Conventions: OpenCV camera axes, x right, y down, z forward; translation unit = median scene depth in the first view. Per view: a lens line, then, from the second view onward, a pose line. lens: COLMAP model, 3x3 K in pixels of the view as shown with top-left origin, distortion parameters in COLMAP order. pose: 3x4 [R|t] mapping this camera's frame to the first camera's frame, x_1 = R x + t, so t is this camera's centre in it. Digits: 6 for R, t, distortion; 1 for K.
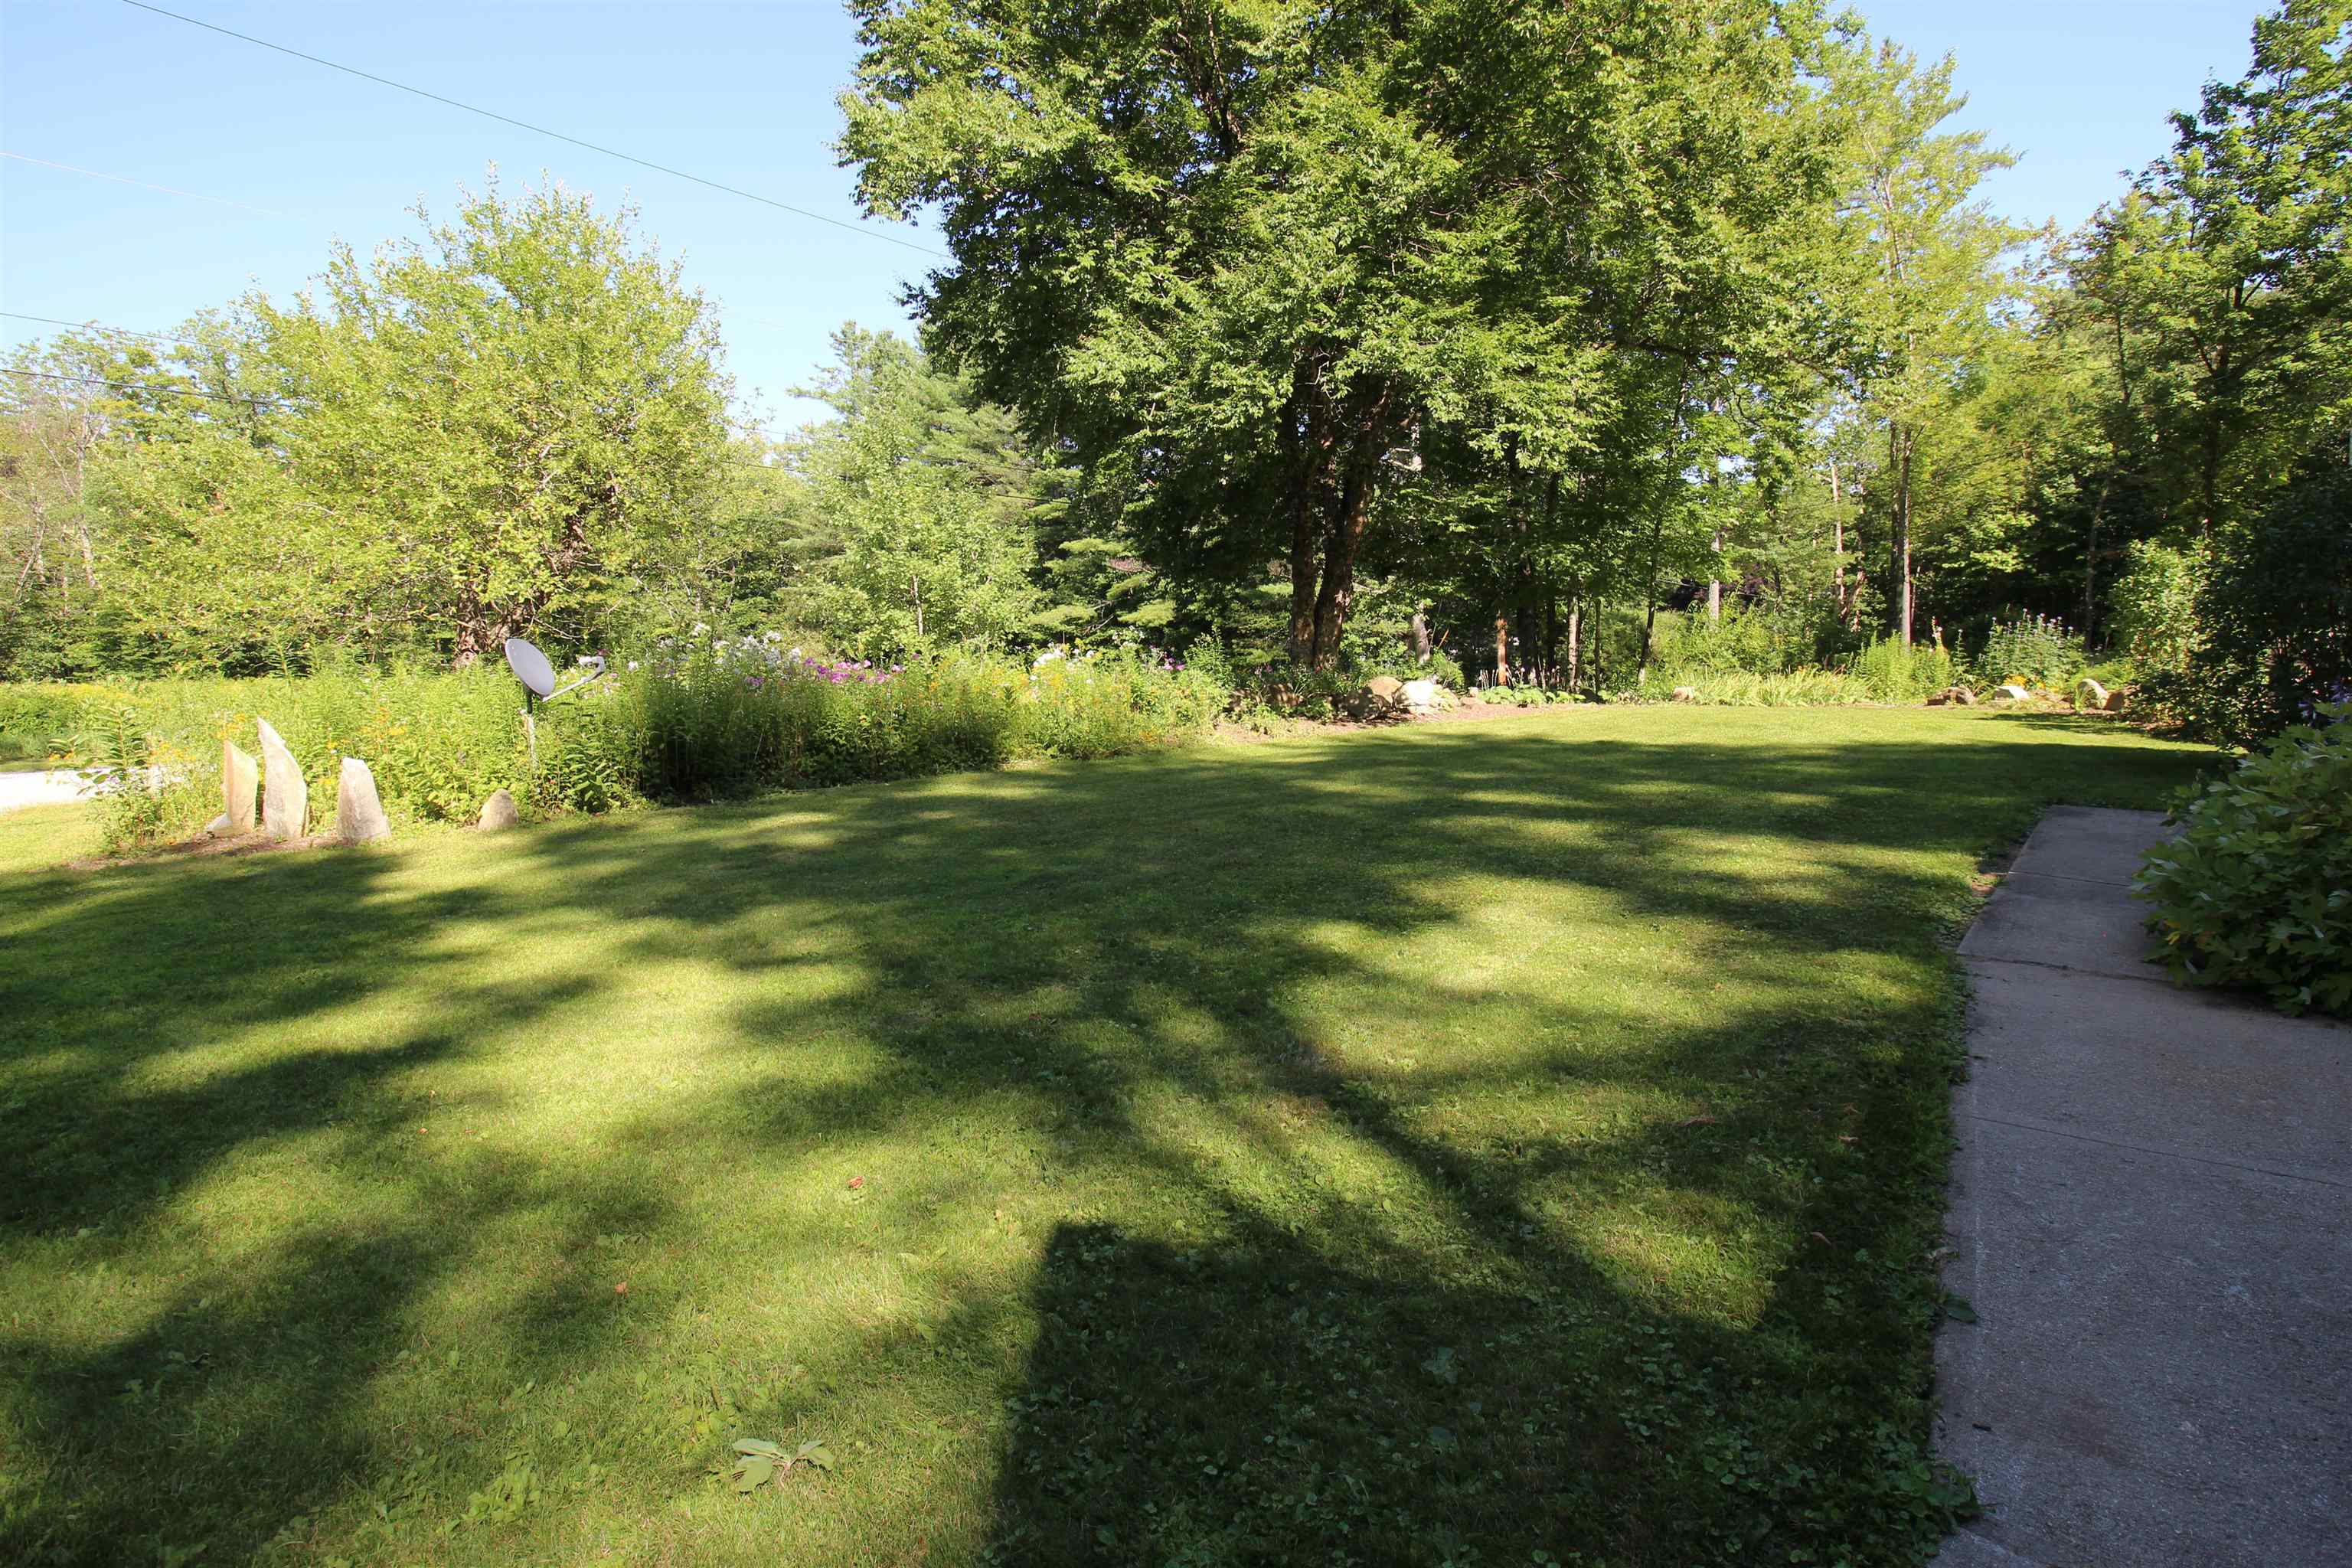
lens RADIAL K [[1165.8, 0, 1172.9], [0, 1165.8, 754.6], [0, 0, 1]] dist [0.012055, -0.017457]
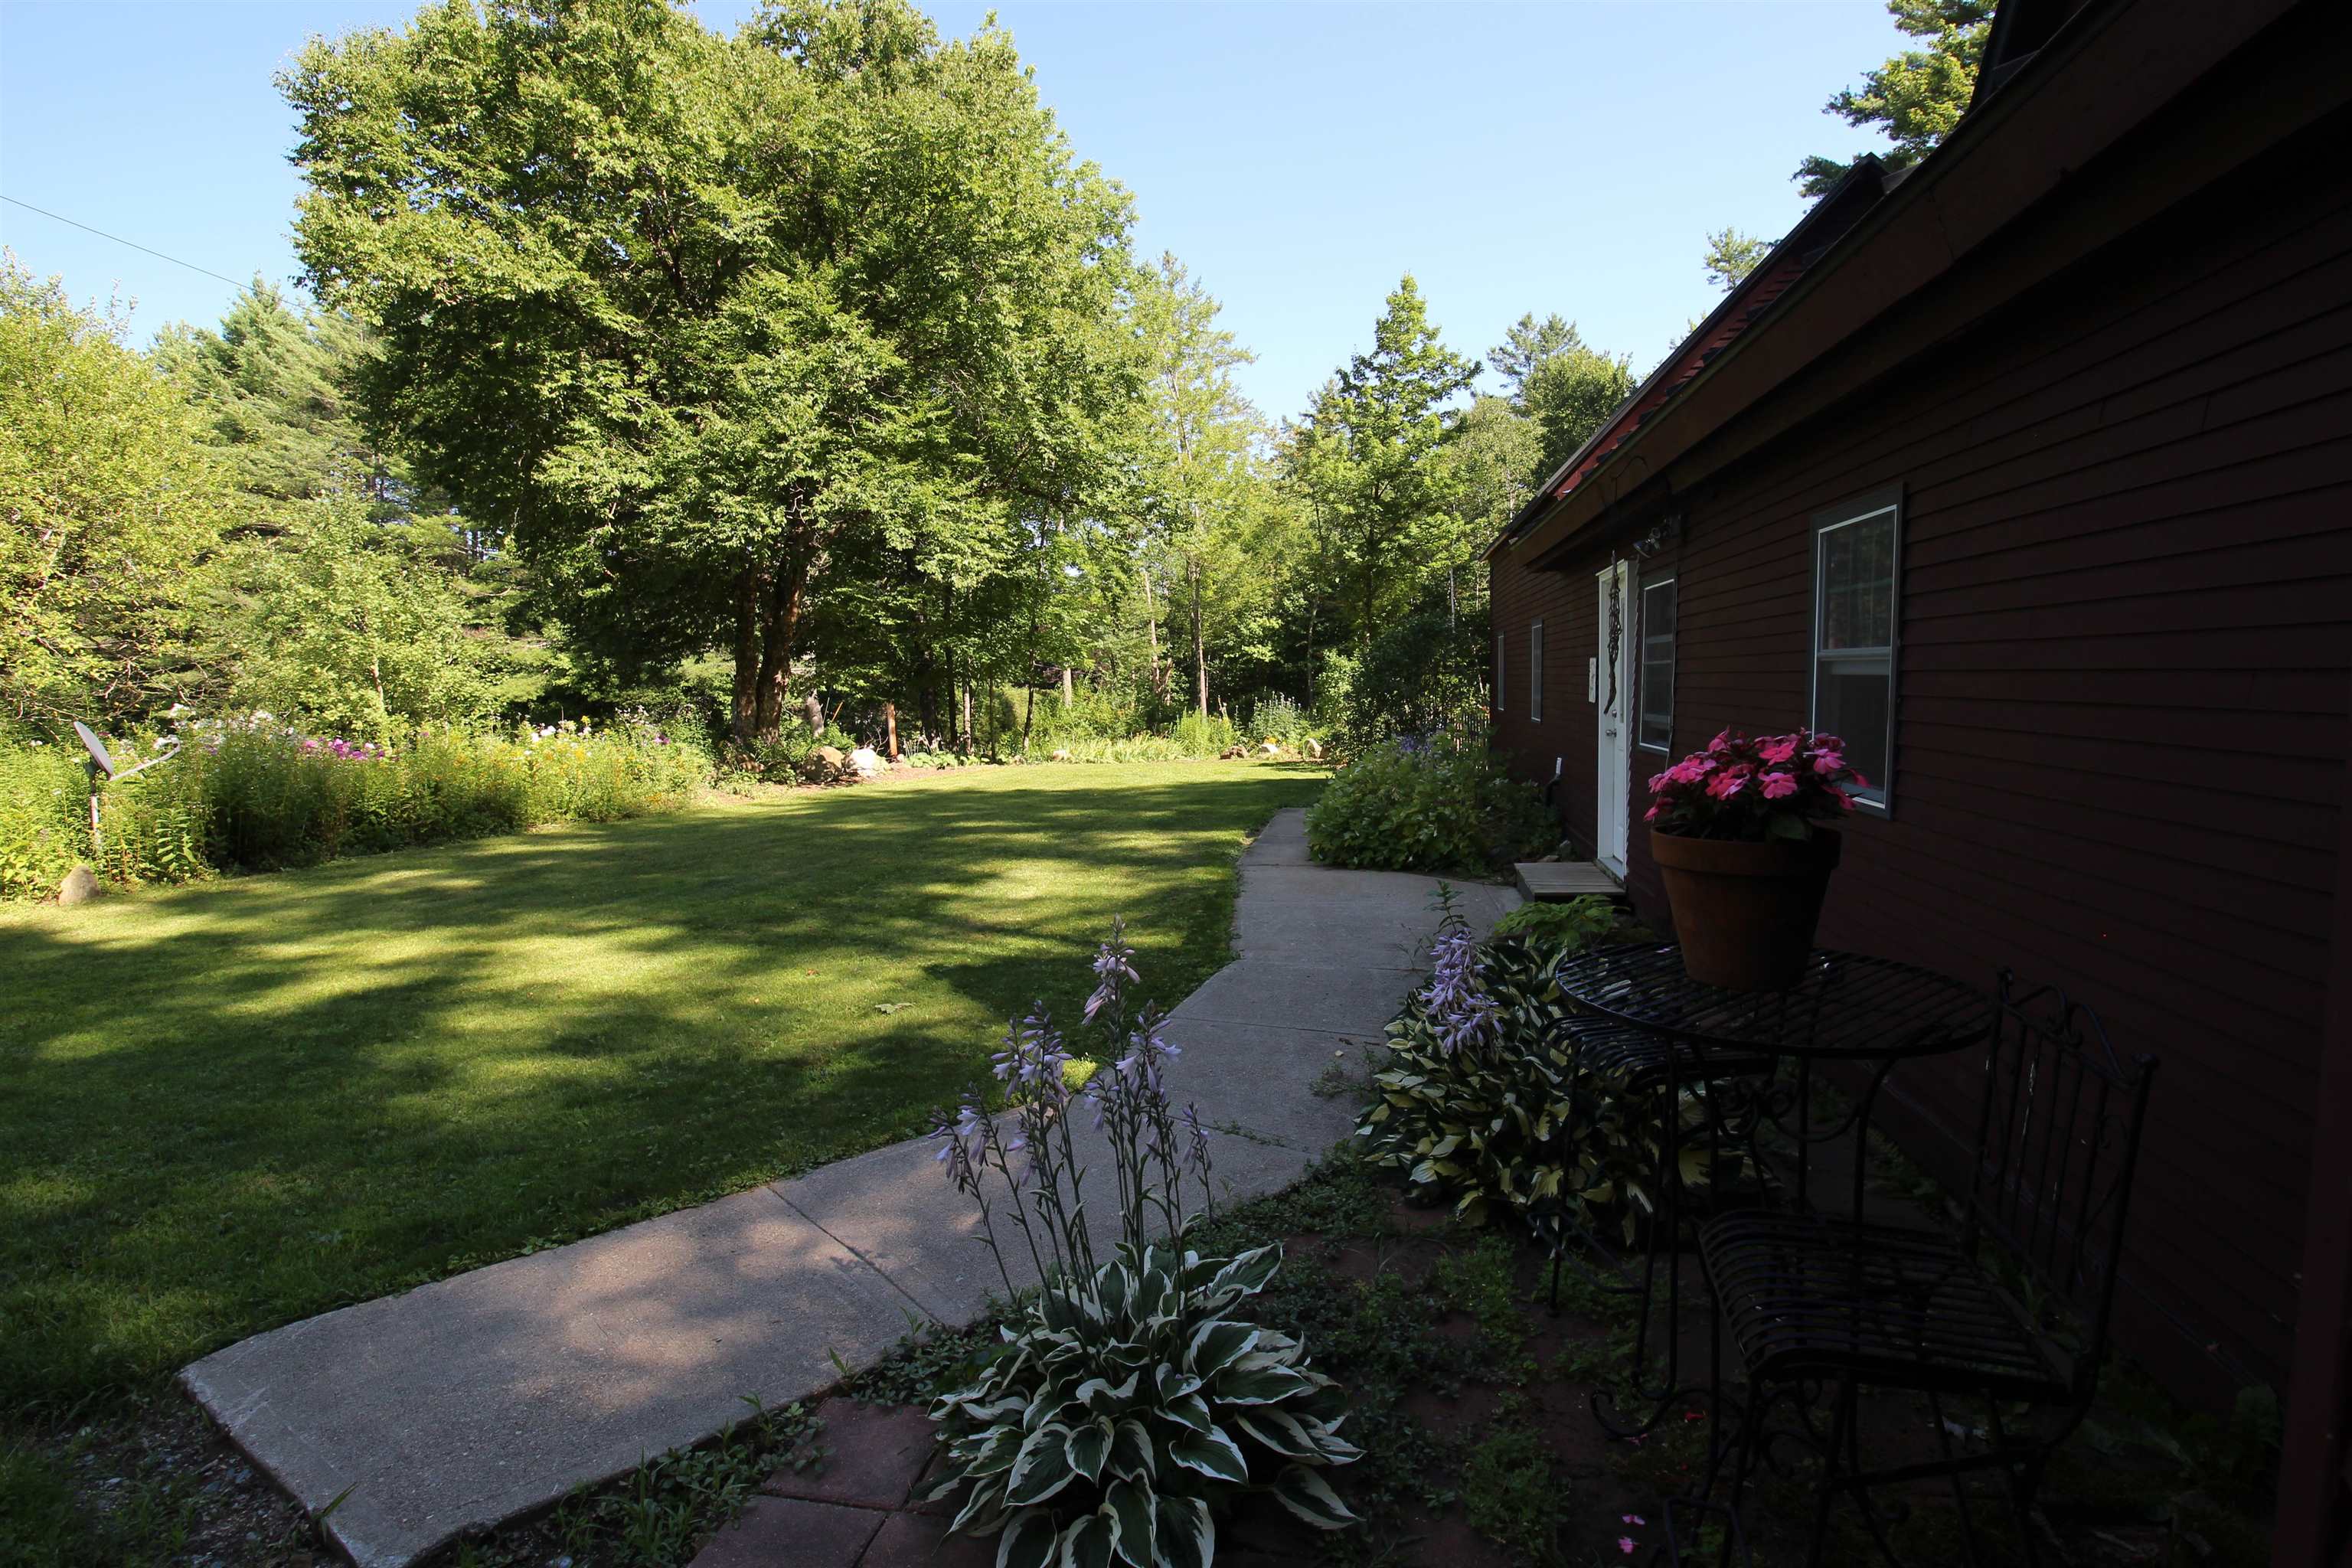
lens RADIAL K [[1165.8, 0, 1172.9], [0, 1165.8, 754.6], [0, 0, 1]] dist [0.012055, -0.017457]
pose [[0.861592, -0.023078, 0.507076, -0.135075], [0.054434, 0.997406, -0.047097, 0.017821], [-0.504674, 0.068181, 0.860614, -0.211360]]
